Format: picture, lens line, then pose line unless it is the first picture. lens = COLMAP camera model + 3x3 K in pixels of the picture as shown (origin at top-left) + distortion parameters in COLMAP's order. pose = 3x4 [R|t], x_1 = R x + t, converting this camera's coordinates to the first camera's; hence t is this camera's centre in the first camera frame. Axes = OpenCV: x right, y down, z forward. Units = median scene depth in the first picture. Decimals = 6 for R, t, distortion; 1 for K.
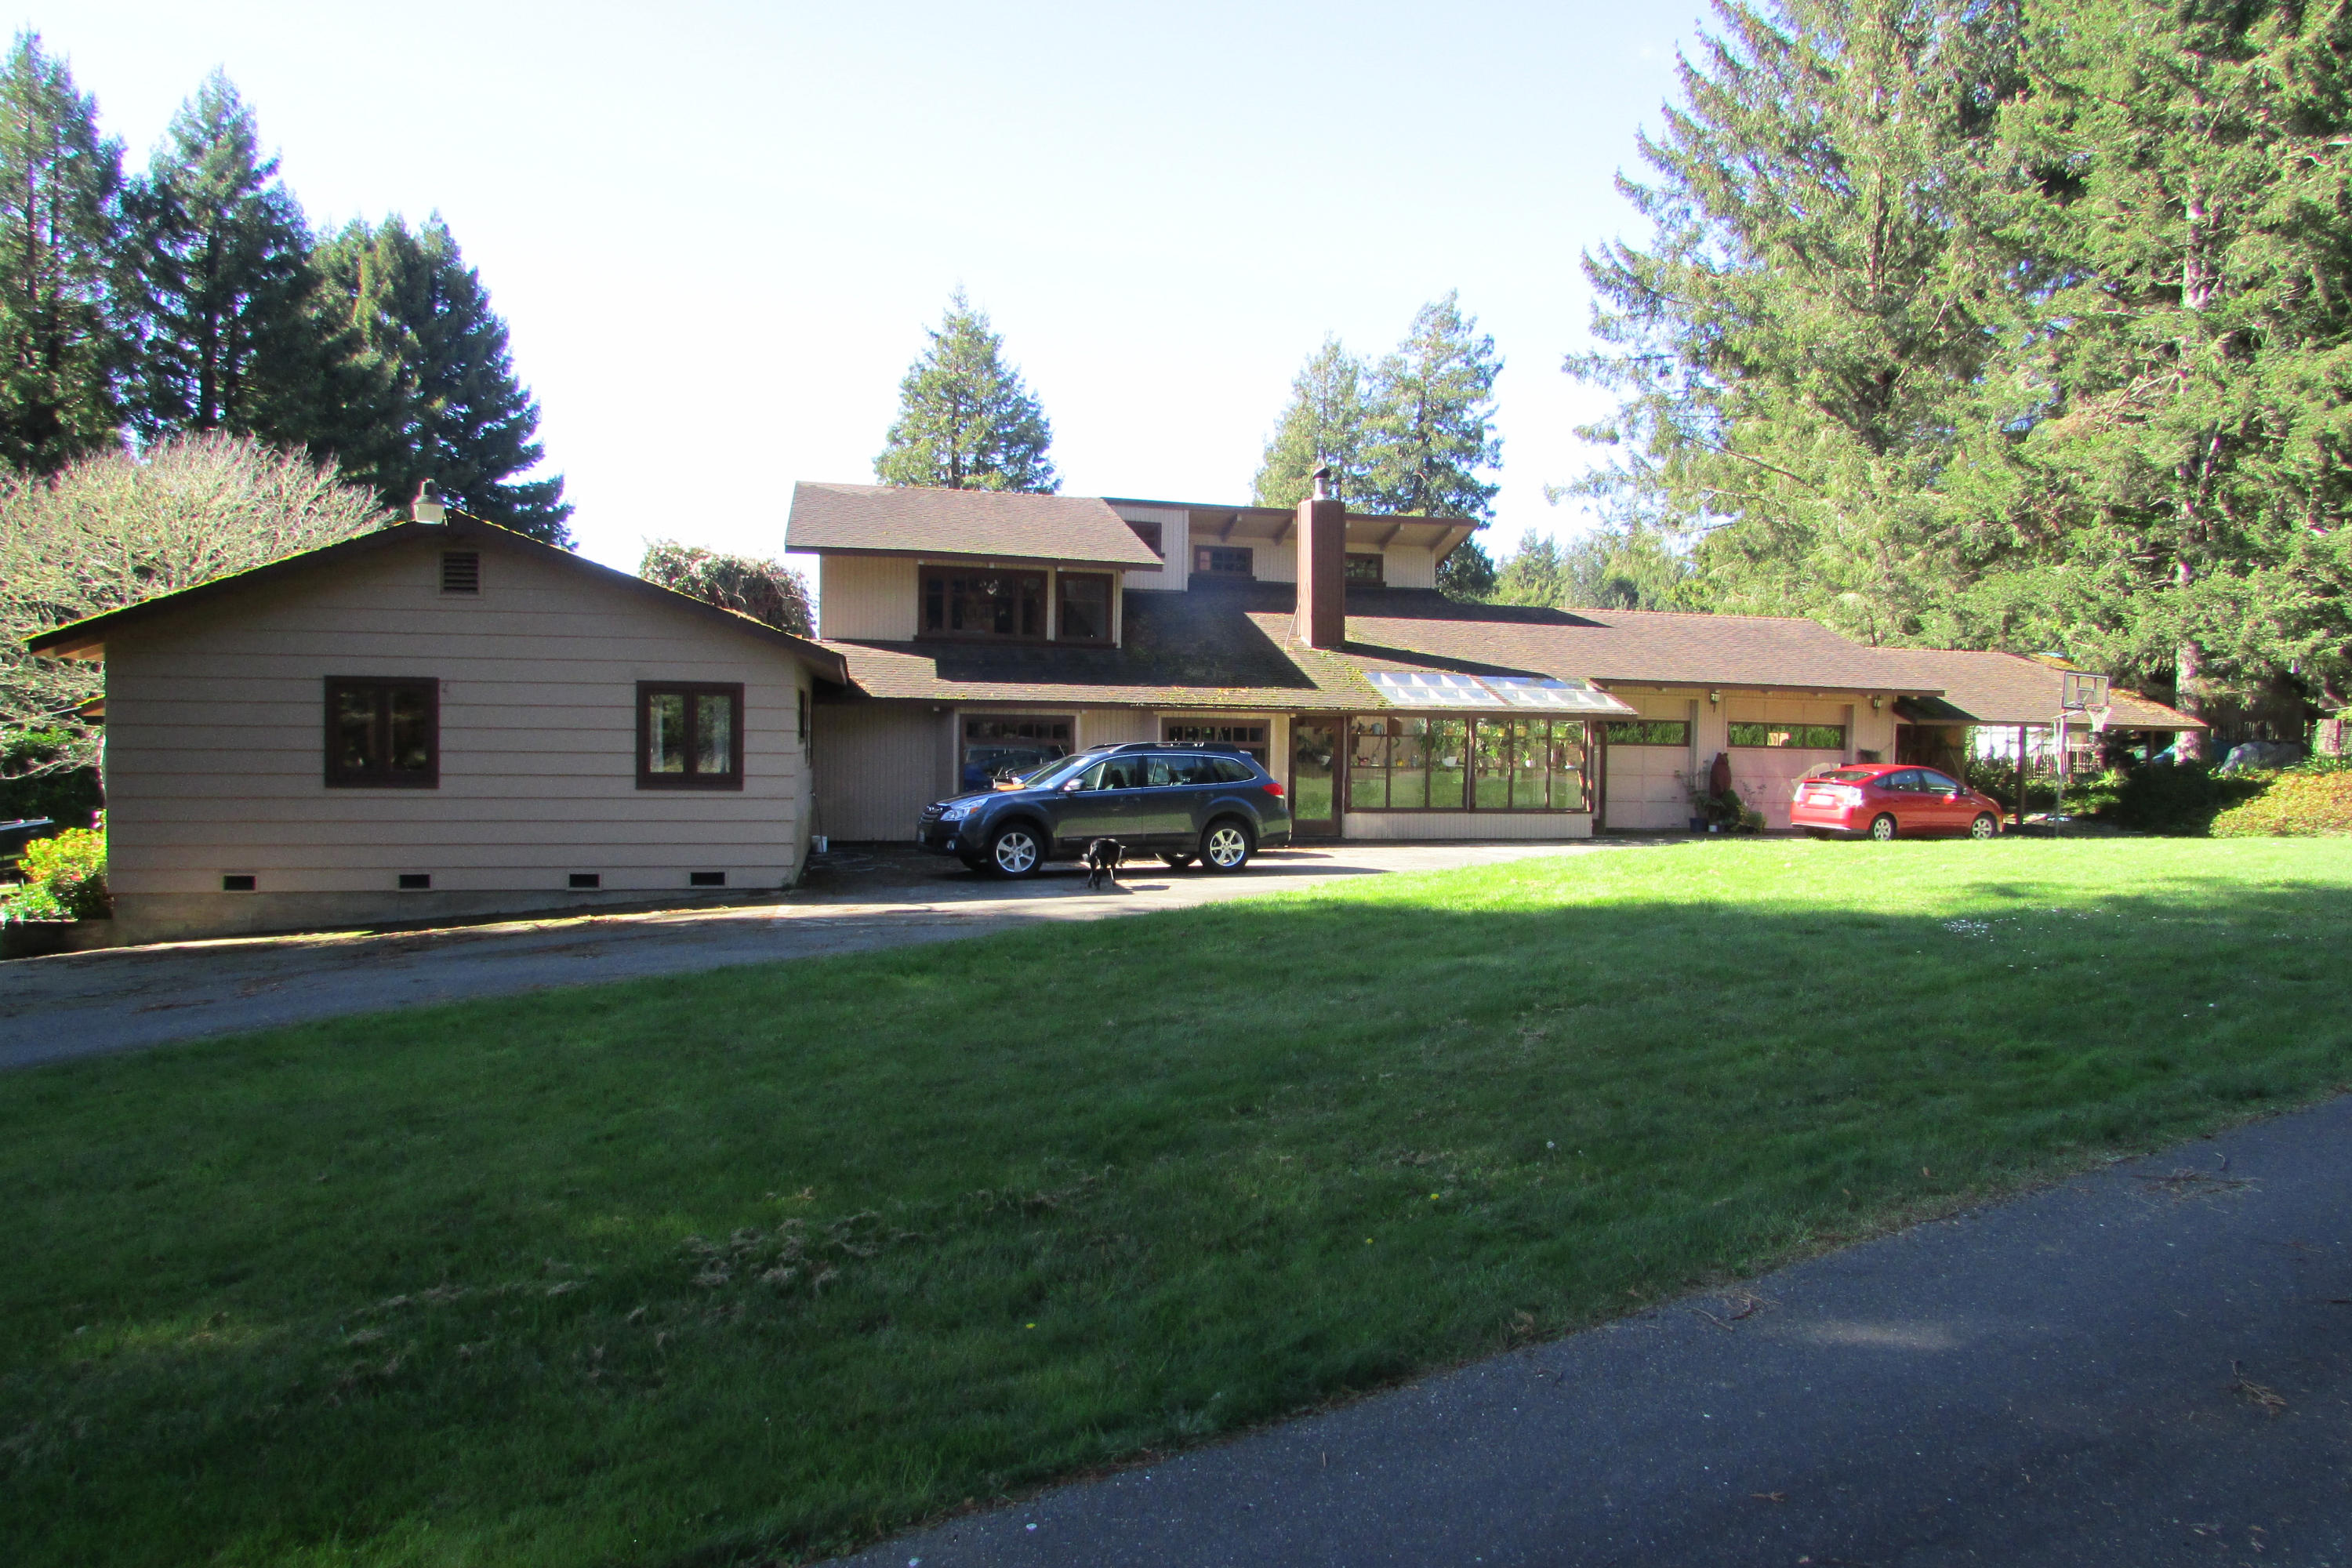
lens RADIAL K [[1666.9, 0, 1165.8], [0, 1666.9, 786.2], [0, 0, 1]] dist [-0.022689, 0.006306]
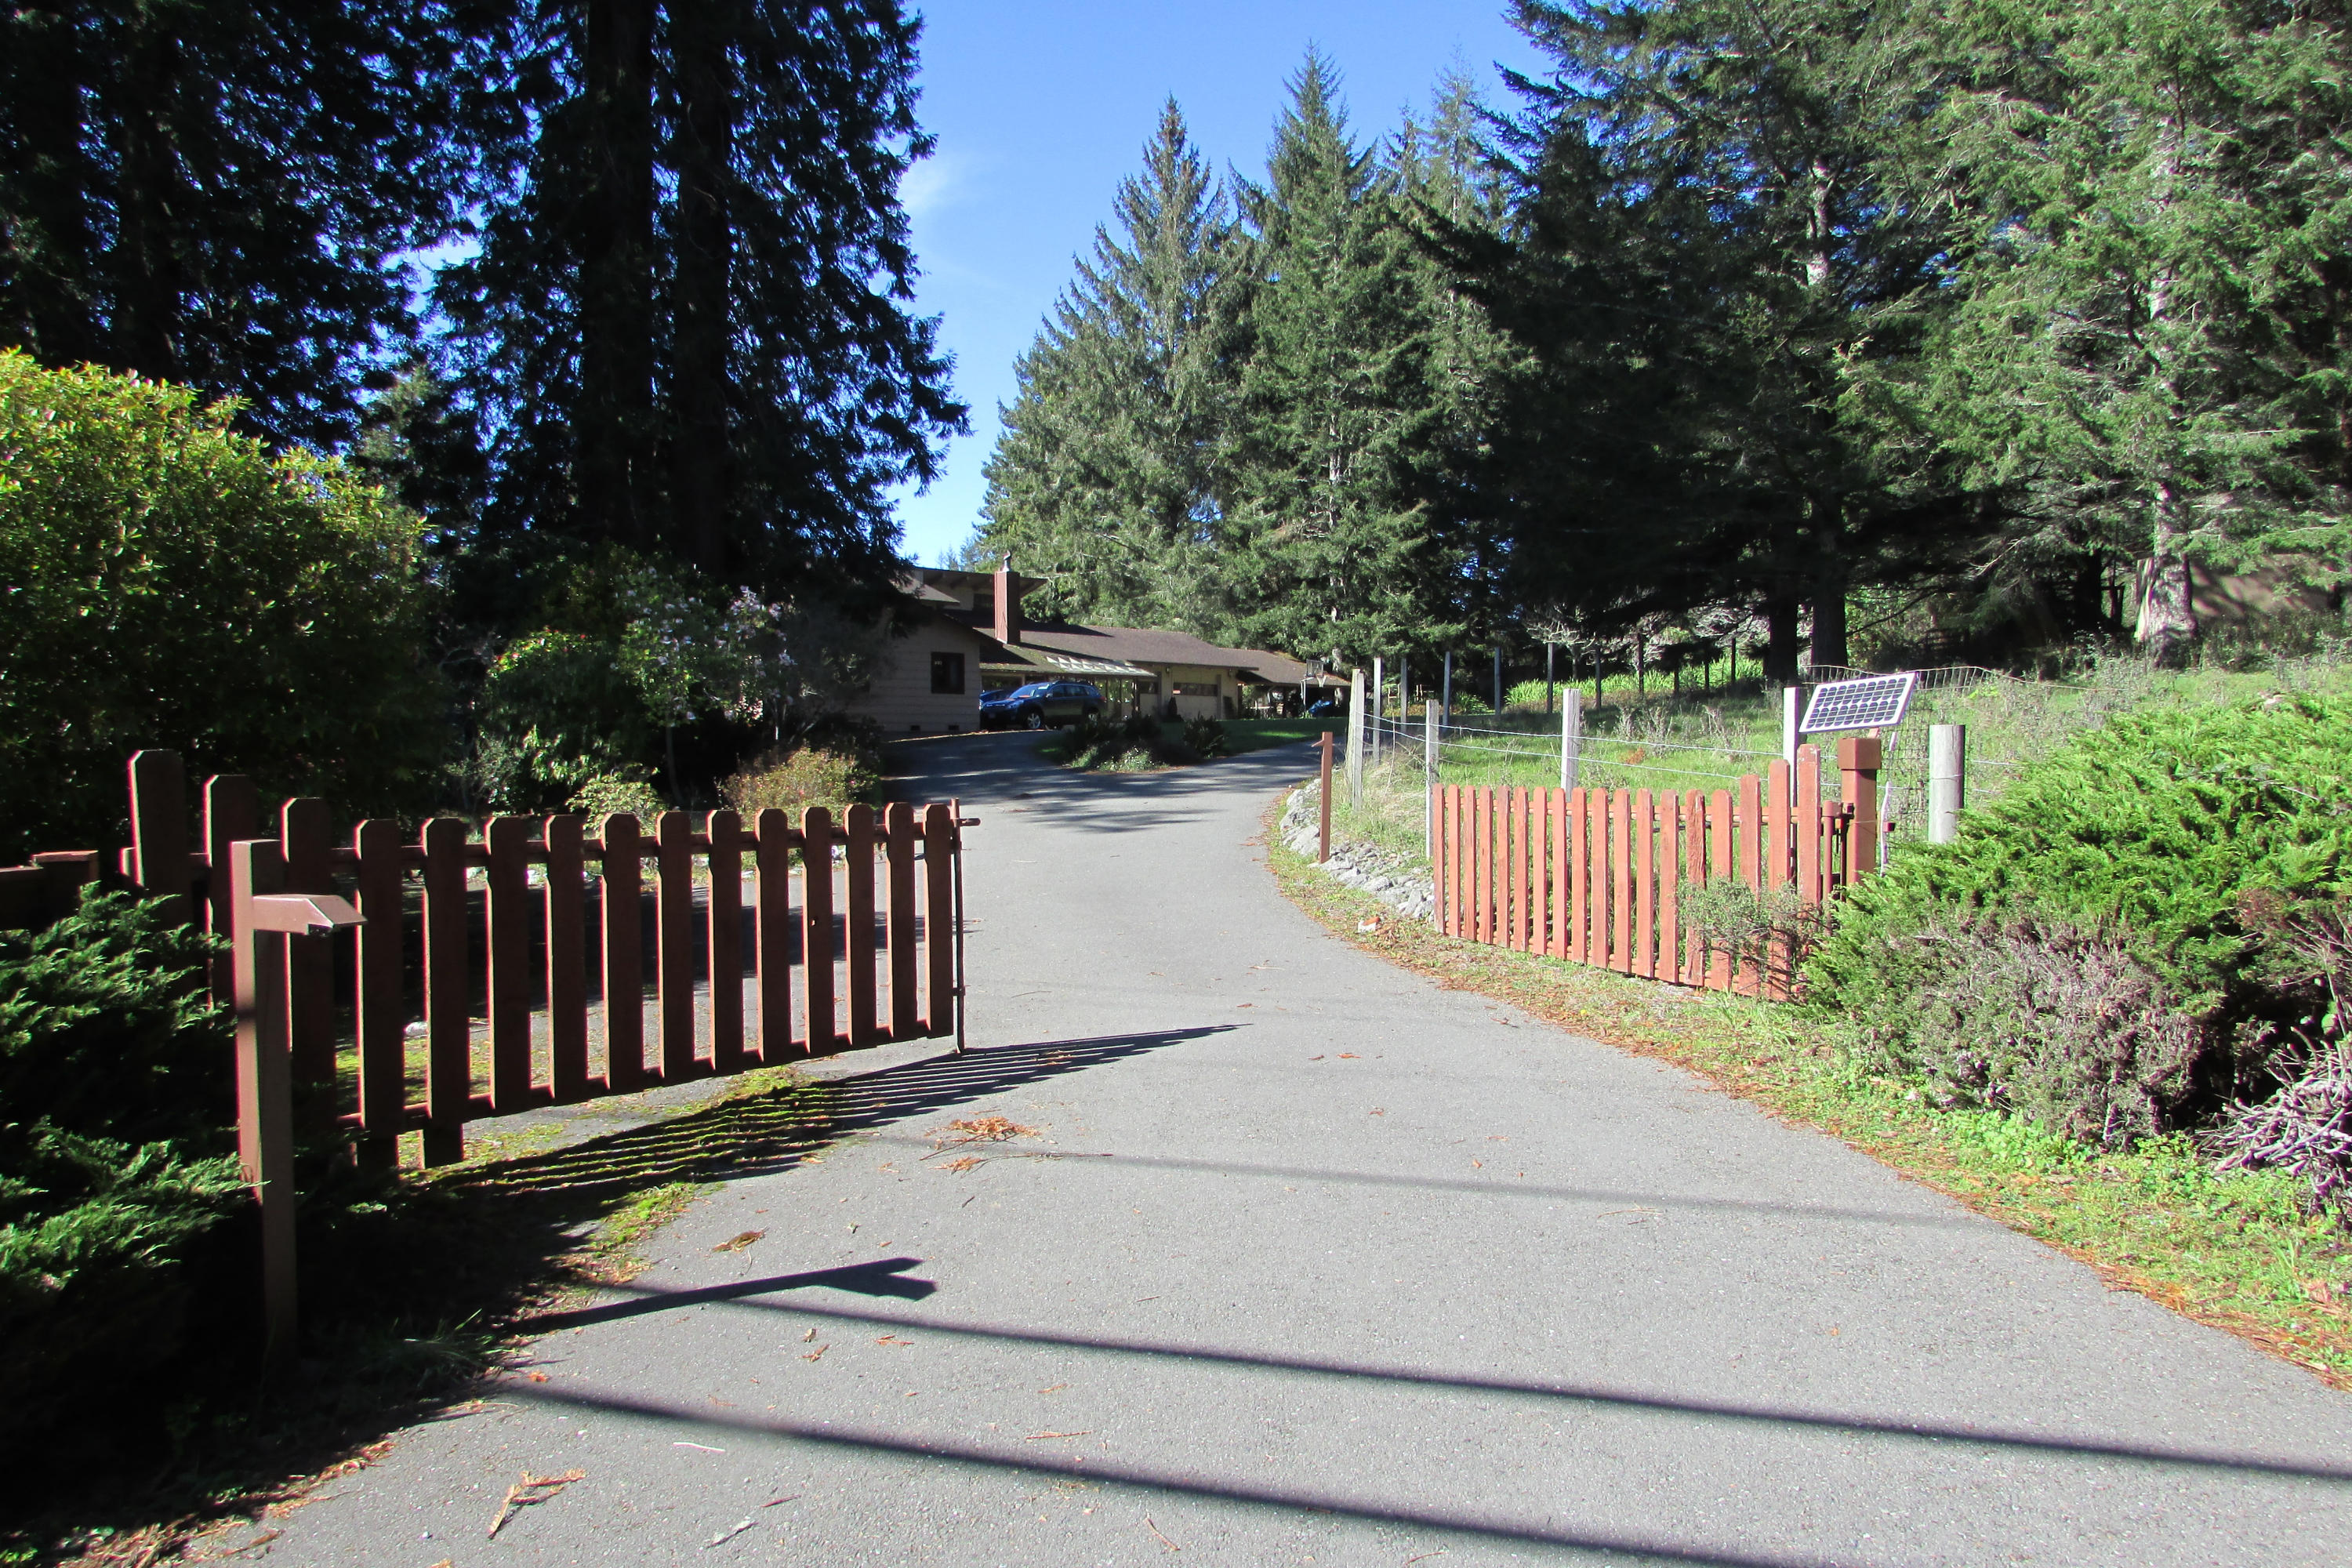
lens RADIAL K [[1666.9, 0, 1174.6], [0, 1666.9, 779.6], [0, 0, 1]] dist [-0.022689, 0.006306]
pose [[0.866096, -0.029190, 0.499025, -0.638405], [0.032340, 0.999474, 0.002335, 0.071174], [-0.498831, 0.014116, 0.866584, -0.732767]]
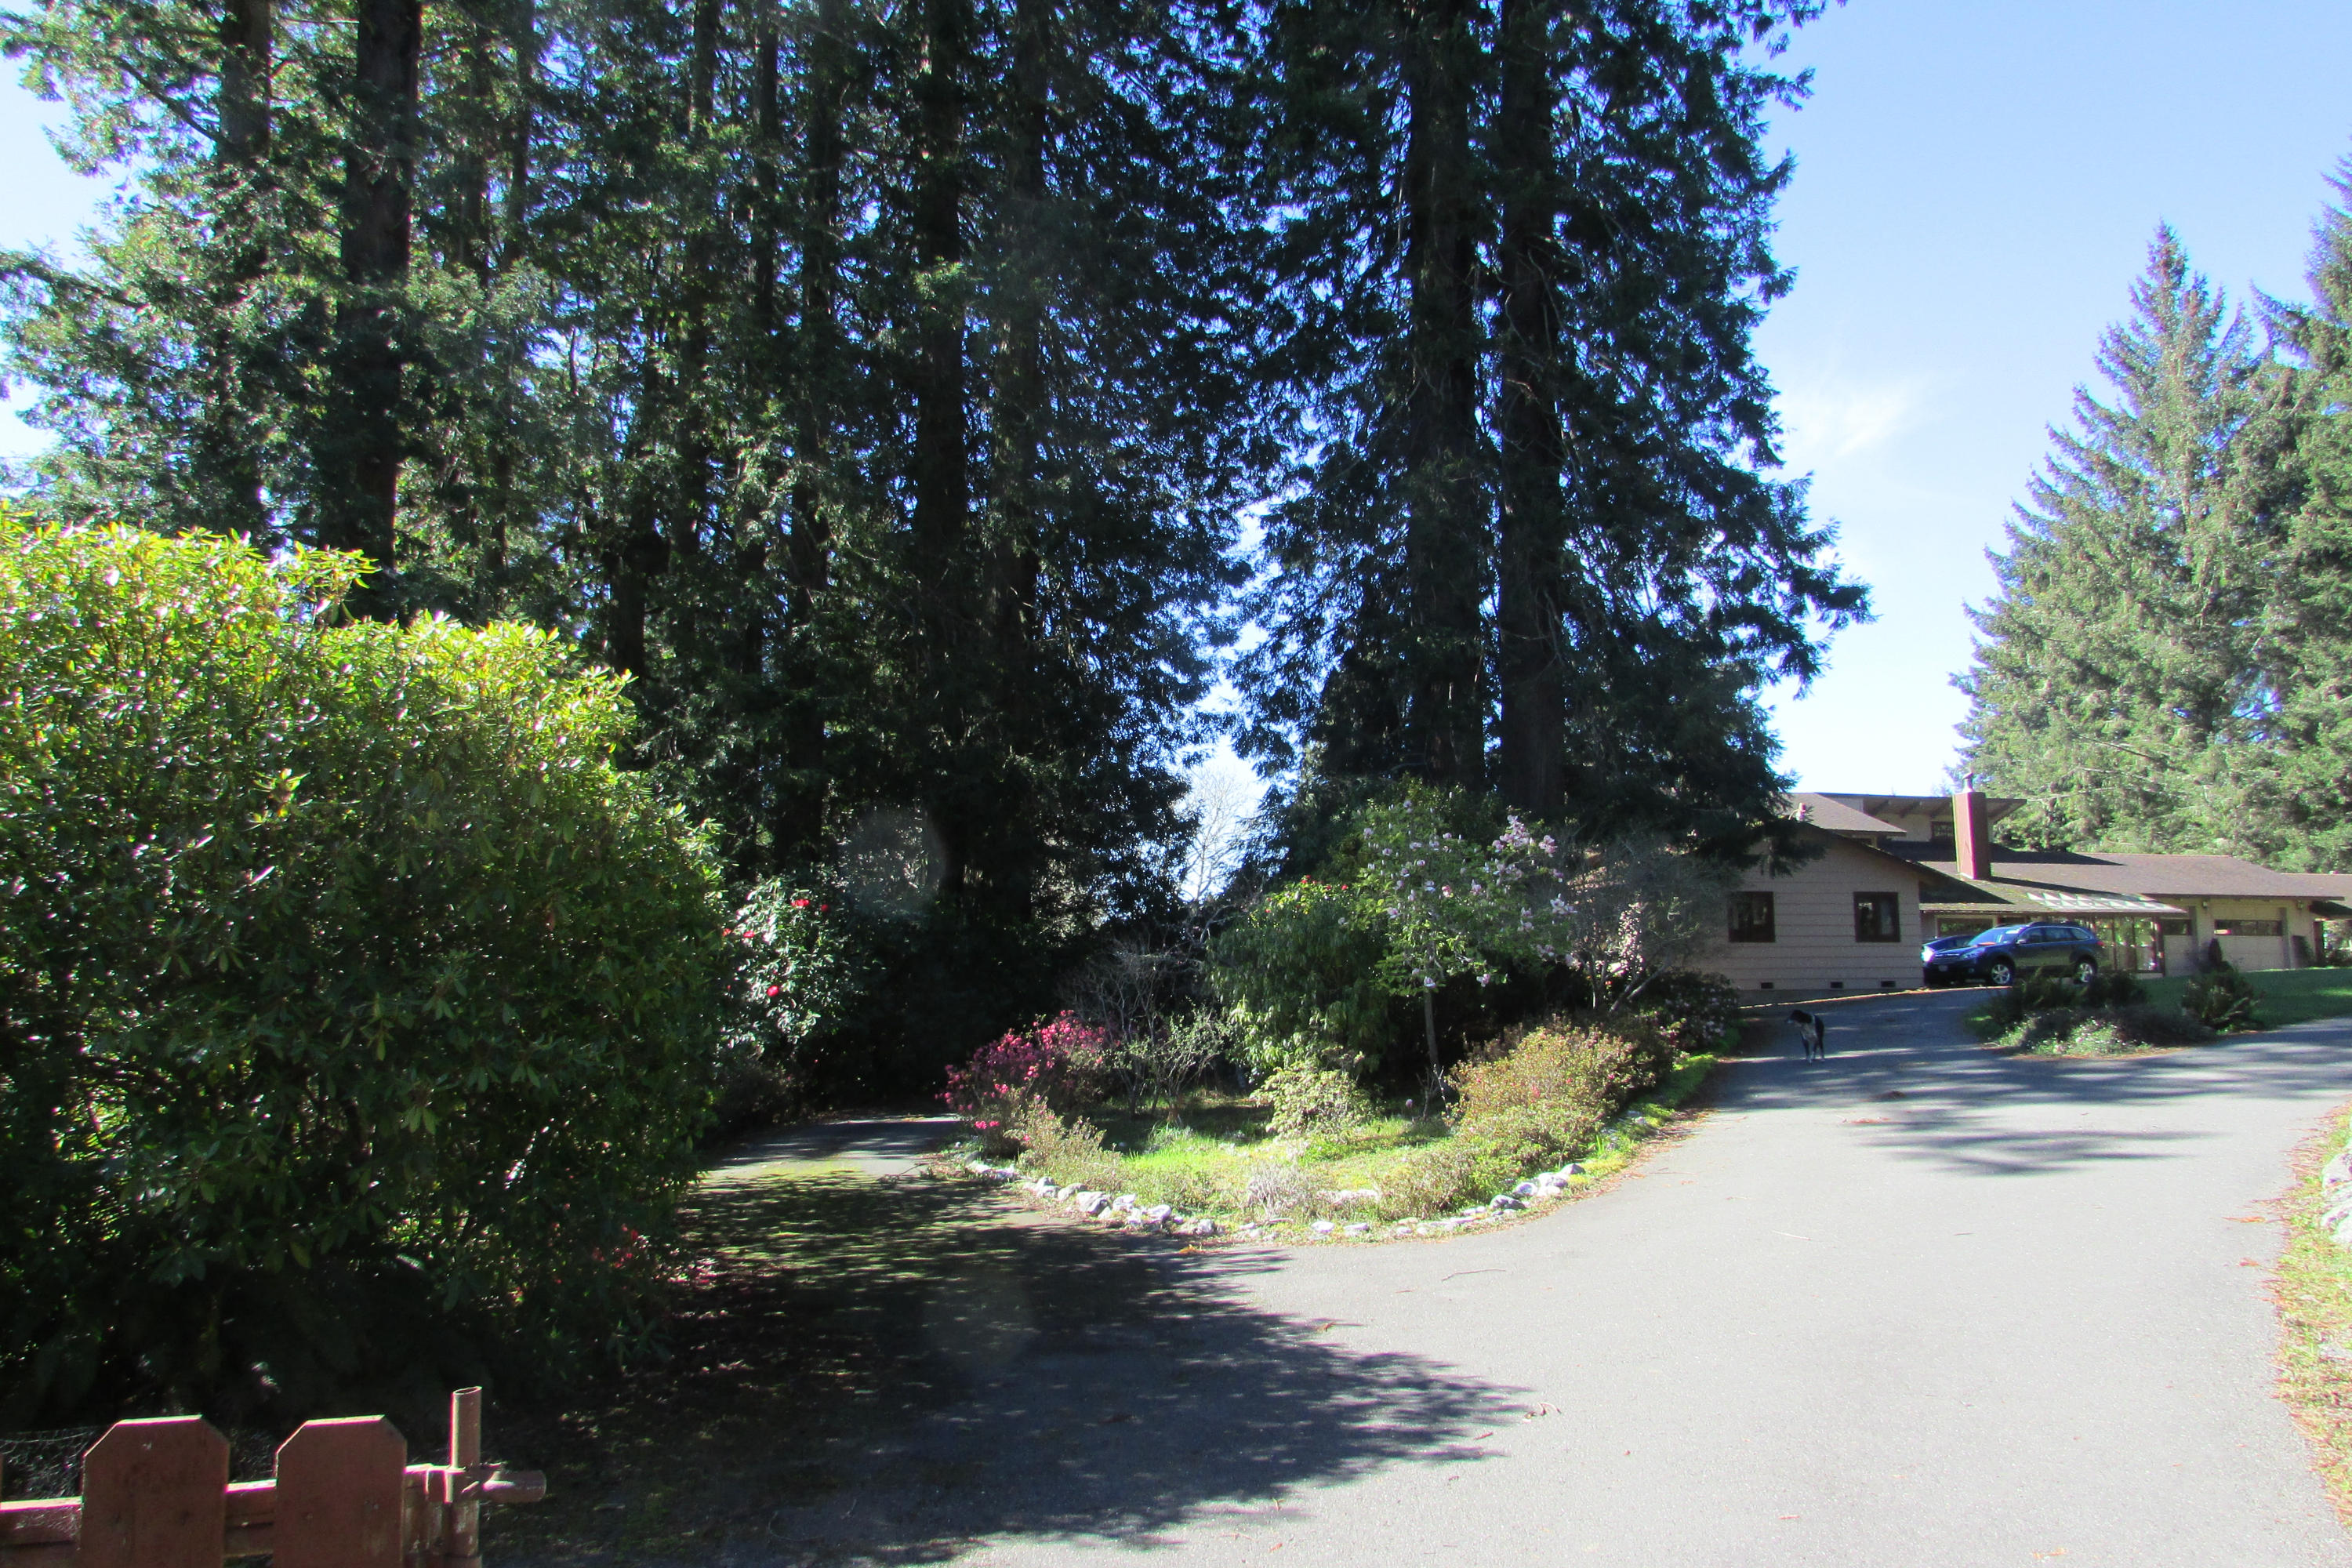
lens RADIAL K [[1666.9, 0, 1179.8], [0, 1666.9, 787.1], [0, 0, 1]] dist [-0.022689, 0.006306]
pose [[0.998501, -0.027329, -0.047413, -0.532032], [0.019517, 0.987243, -0.158022, 0.062343], [0.051127, 0.156860, 0.986297, -0.598820]]
